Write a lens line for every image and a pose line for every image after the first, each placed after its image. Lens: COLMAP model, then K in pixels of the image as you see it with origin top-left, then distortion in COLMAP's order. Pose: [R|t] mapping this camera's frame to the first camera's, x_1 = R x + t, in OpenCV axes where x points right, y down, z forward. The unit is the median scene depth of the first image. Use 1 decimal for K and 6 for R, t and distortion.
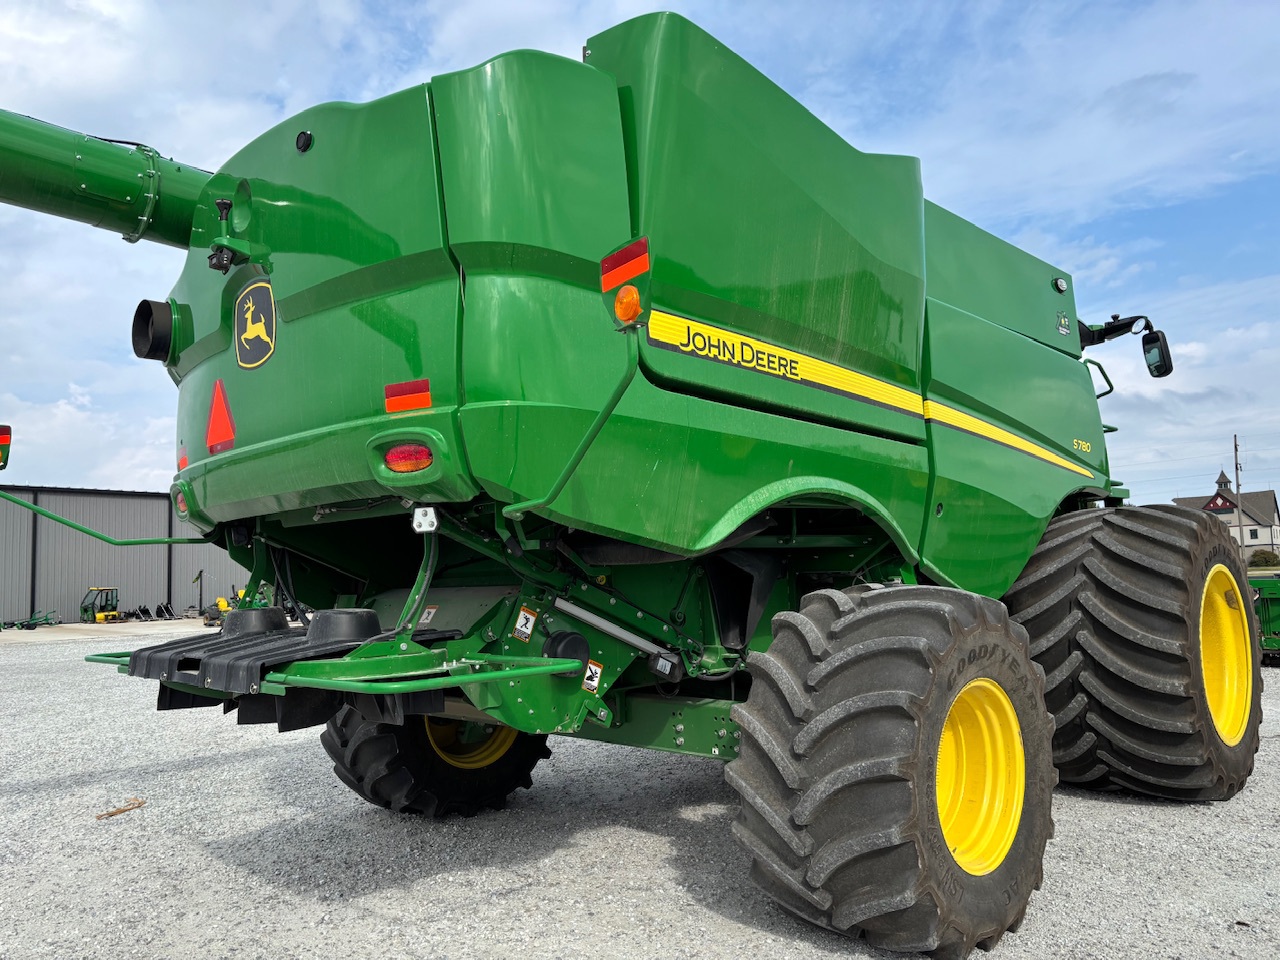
lens RADIAL K [[961.6, 0, 646.6], [0, 961.6, 476.1], [0, 0, 1]] dist [0.043335, -0.051836]
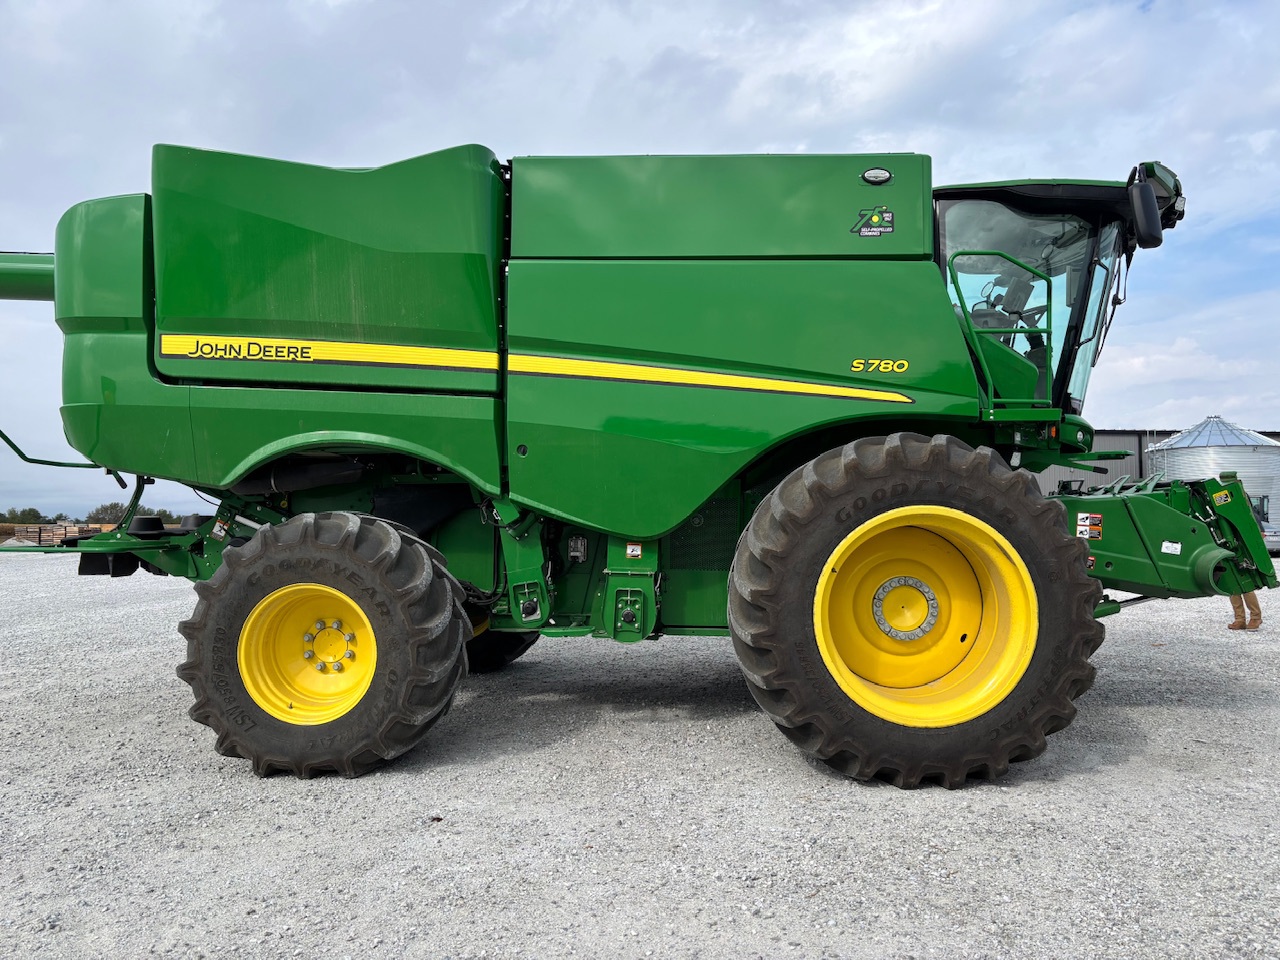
lens RADIAL K [[961.6, 0, 644.9], [0, 961.6, 486.5], [0, 0, 1]] dist [0.043335, -0.051836]
pose [[0.667956, 0.008733, -0.744149, 1.580382], [0.052684, 0.996867, 0.058988, 0.022425], [0.742333, -0.078606, 0.665404, 0.455140]]
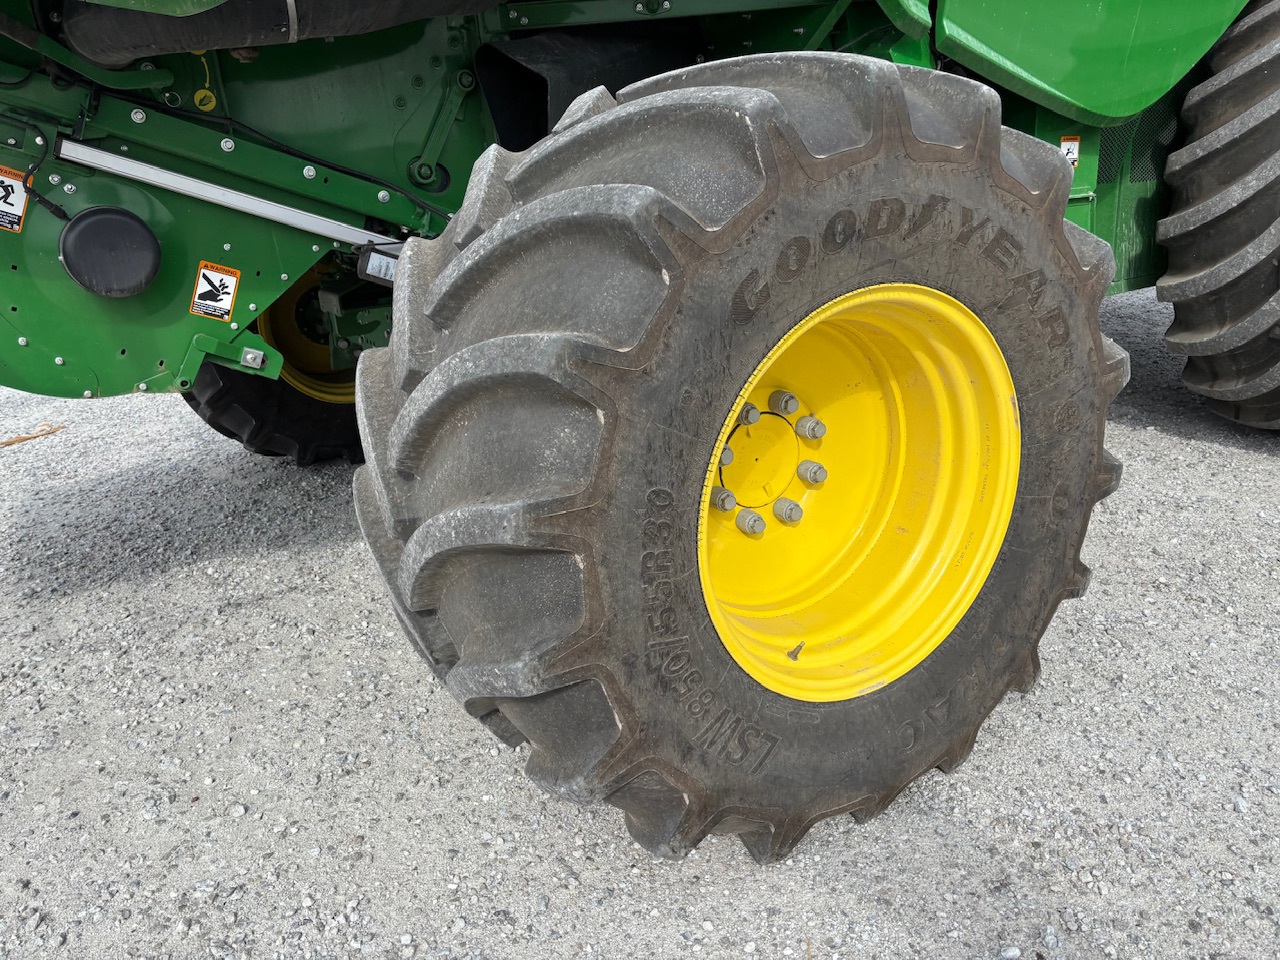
lens RADIAL K [[961.6, 0, 662.2], [0, 961.6, 485.0], [0, 0, 1]] dist [0.043335, -0.051836]
pose [[0.972128, 0.026506, -0.232947, 0.339893], [0.073724, 0.908625, 0.411055, 0.108136], [0.222557, -0.416772, 0.881345, 0.567035]]
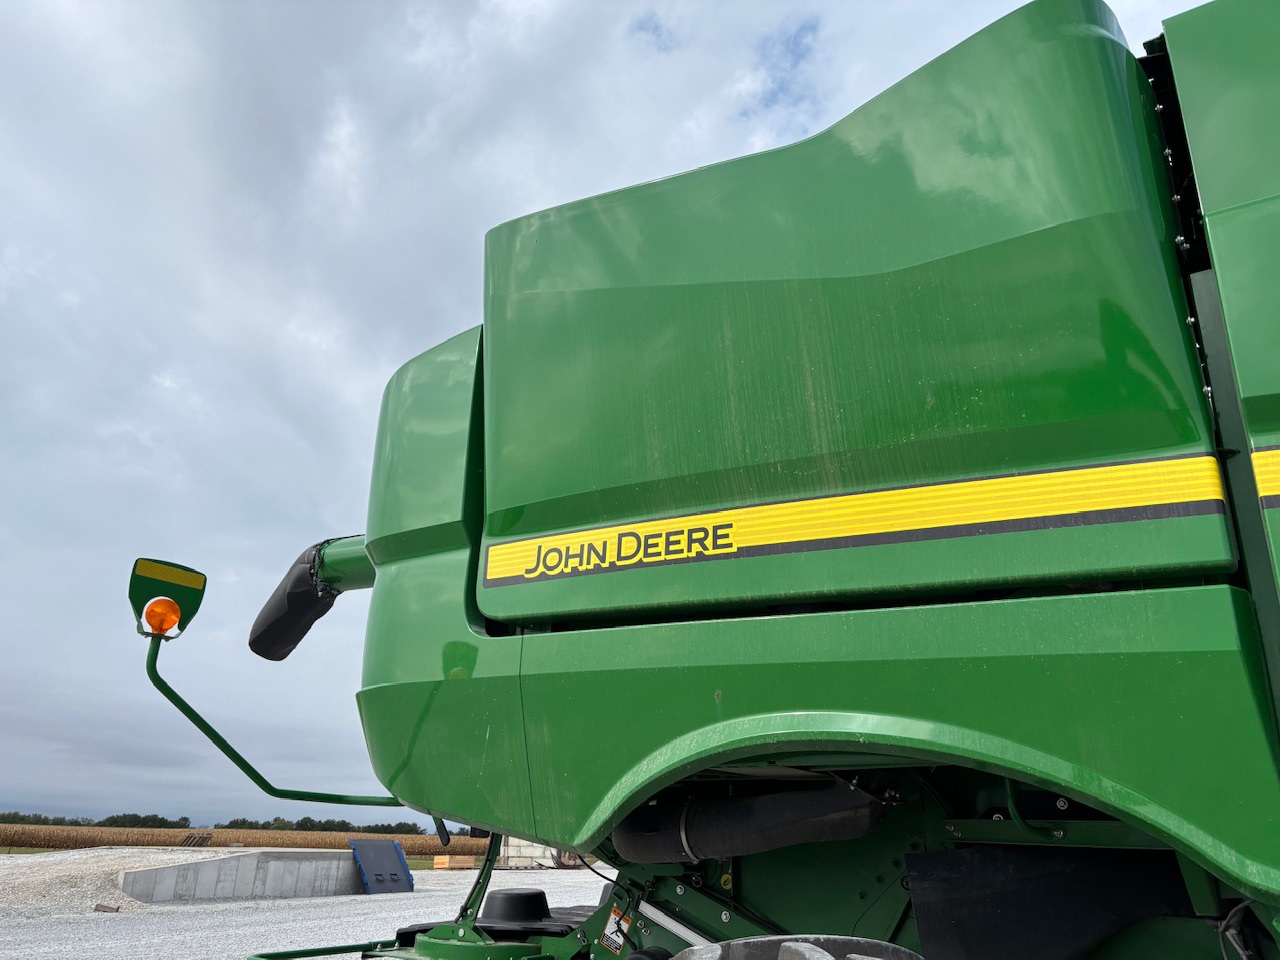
lens RADIAL K [[961.6, 0, 637.1], [0, 961.6, 482.1], [0, 0, 1]] dist [0.043335, -0.051836]
pose [[0.166846, -0.302948, -0.938288, 0.774474], [0.077998, 0.952700, -0.293732, 0.033175], [0.982893, -0.024176, 0.182584, 0.882599]]
